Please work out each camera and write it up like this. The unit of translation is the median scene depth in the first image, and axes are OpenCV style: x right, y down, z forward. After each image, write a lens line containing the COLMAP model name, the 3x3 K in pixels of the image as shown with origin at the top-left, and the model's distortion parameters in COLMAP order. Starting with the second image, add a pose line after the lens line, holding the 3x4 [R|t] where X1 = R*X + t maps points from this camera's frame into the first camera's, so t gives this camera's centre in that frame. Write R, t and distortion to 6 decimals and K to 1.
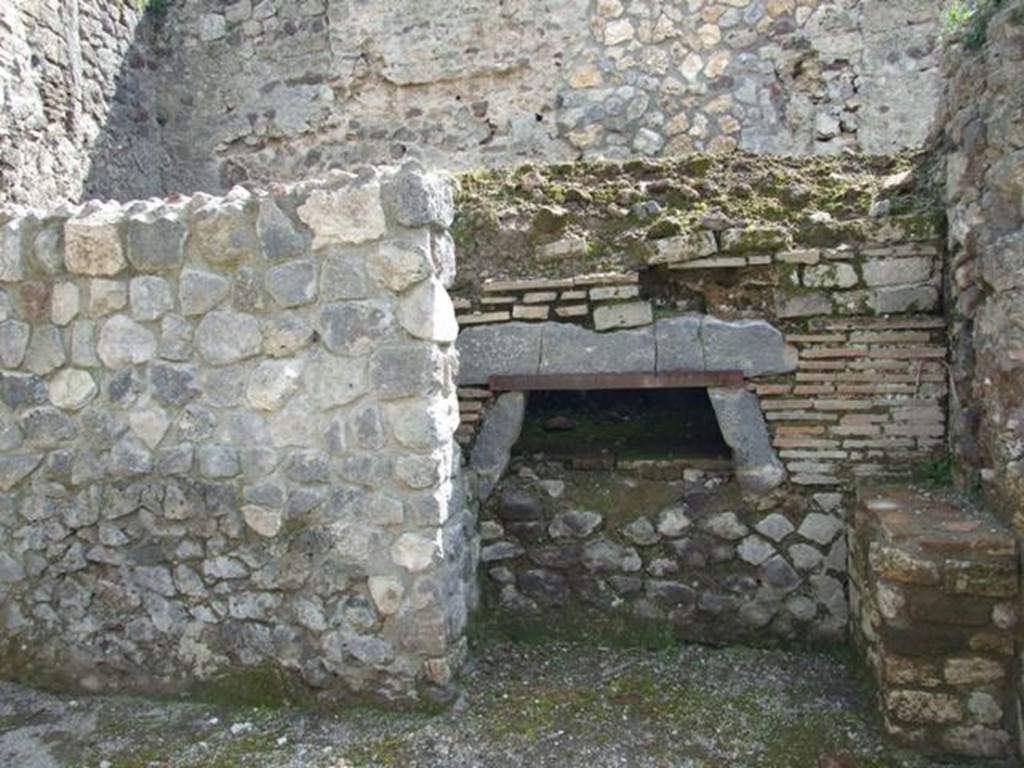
lens RADIAL K [[812.3, 0, 542.9], [0, 812.3, 375.5], [0, 0, 1]] dist [-0.054107, 0.061331]
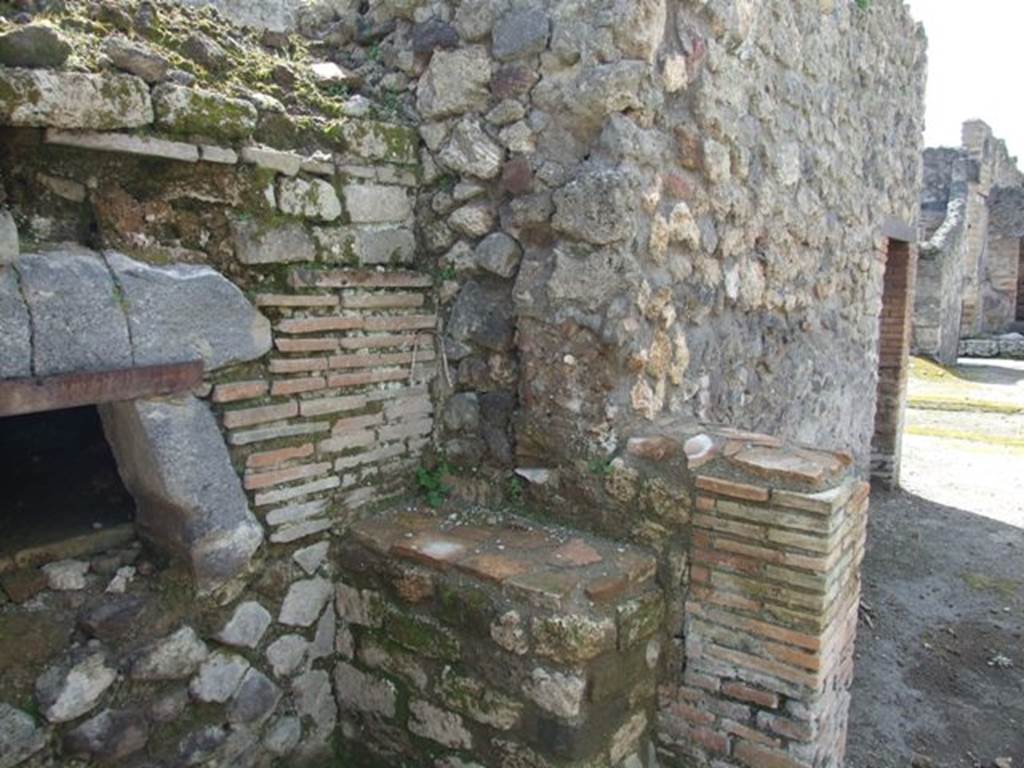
lens RADIAL K [[796.7, 0, 469.7], [0, 796.7, 374.3], [0, 0, 1]] dist [-0.059940, 0.048794]
pose [[0.436146, -0.075948, 0.896665, -0.142074], [0.031454, 0.997110, 0.069156, -0.027743], [-0.899326, -0.001958, 0.437274, 0.617707]]
